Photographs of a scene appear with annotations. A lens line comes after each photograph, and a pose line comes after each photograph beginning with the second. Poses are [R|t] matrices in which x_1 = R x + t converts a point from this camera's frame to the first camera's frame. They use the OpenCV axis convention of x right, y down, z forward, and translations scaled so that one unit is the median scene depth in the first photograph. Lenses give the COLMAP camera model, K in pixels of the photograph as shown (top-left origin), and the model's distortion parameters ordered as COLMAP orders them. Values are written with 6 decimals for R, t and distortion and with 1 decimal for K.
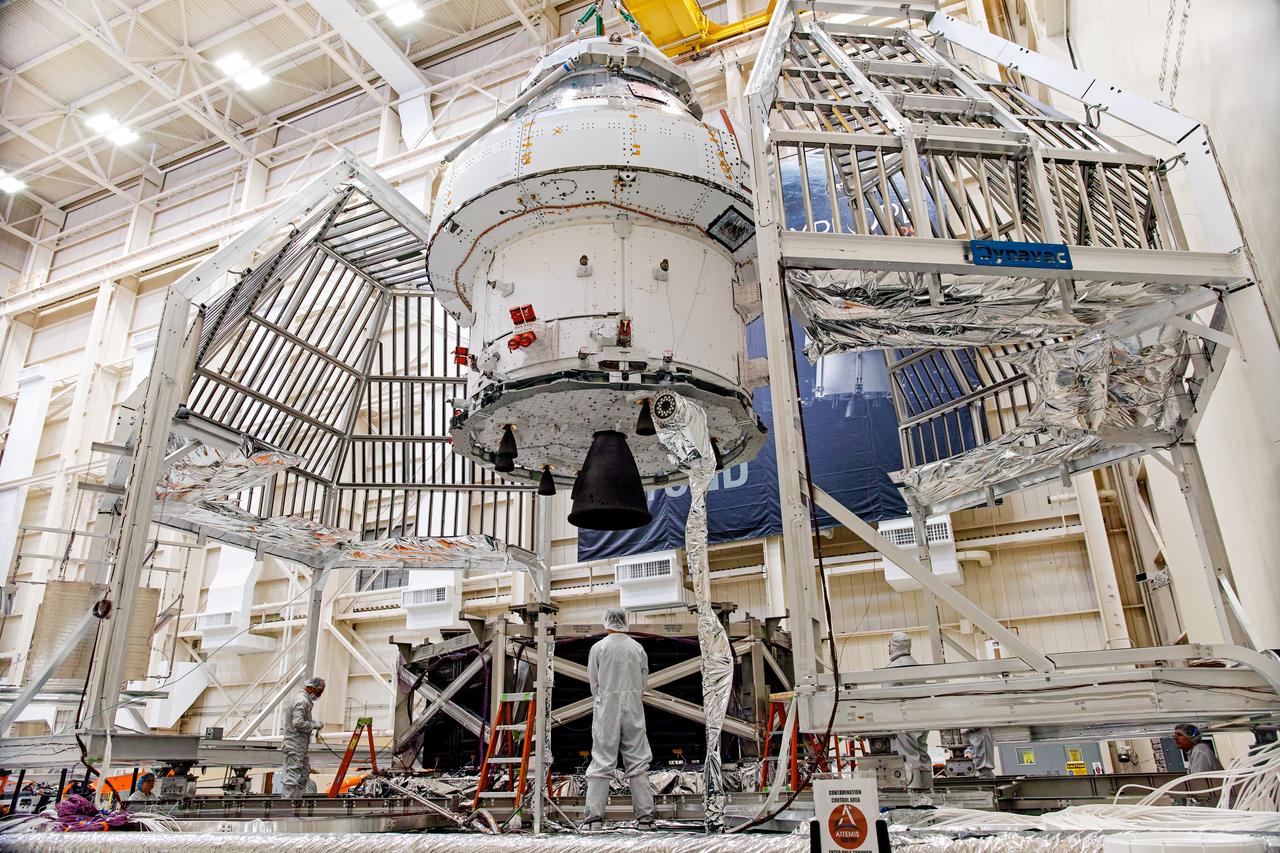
lens RADIAL K [[895.5, 0, 646.0], [0, 895.5, 420.2], [0, 0, 1]] dist [-0.081309, 0.068411]
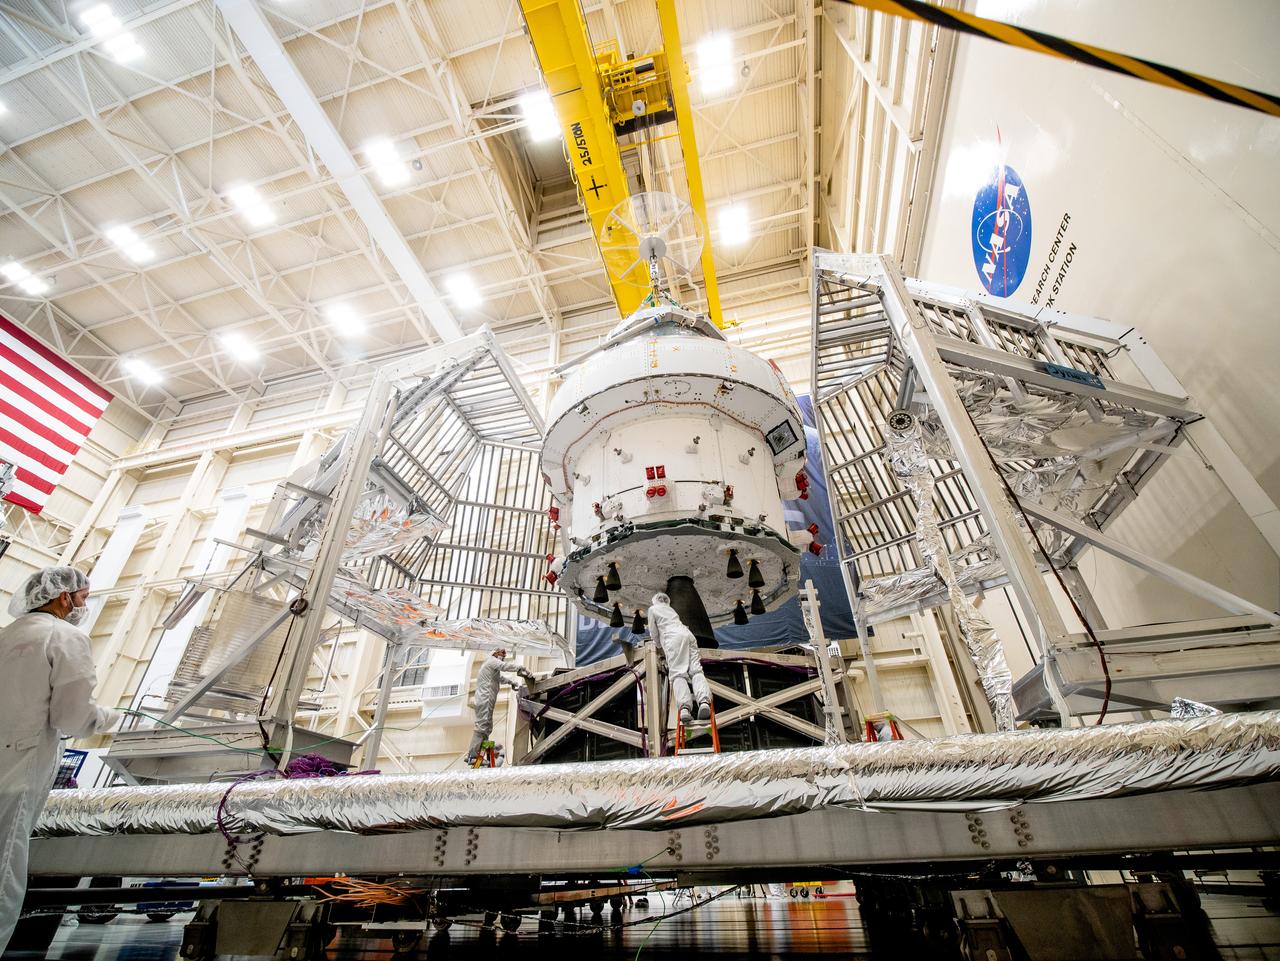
lens RADIAL K [[571.2, 0, 630.1], [0, 571.2, 482.1], [0, 0, 1]] dist [-0.017991, -0.000884]
pose [[0.985749, 0.100836, 0.134650, -0.170552], [-0.067888, 0.970816, -0.230018, 0.104700], [-0.153915, 0.217599, 0.963826, 0.116072]]
